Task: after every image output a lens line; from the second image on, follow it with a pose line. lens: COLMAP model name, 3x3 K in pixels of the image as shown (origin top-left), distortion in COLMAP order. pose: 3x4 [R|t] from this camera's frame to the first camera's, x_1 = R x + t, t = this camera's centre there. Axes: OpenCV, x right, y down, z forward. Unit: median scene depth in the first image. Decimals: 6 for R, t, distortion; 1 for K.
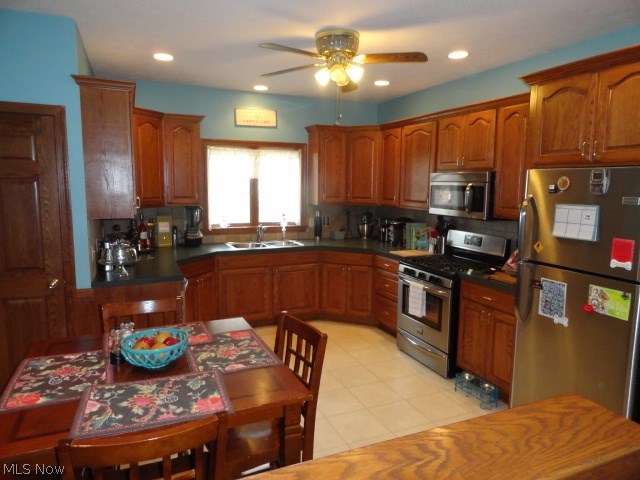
lens RADIAL K [[441.2, 0, 321.0], [0, 441.2, 239.6], [0, 0, 1]] dist [0.011237, 0.001249]
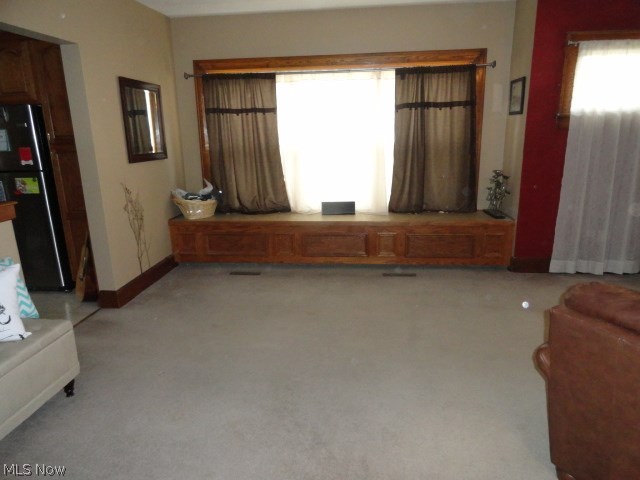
lens RADIAL K [[441.2, 0, 320.1], [0, 441.2, 237.6], [0, 0, 1]] dist [0.011237, 0.001249]
pose [[0.491458, -0.232101, 0.839403, -0.299377], [0.132295, 0.972544, 0.191459, 0.157525], [-0.860795, 0.016955, 0.508670, -0.879005]]
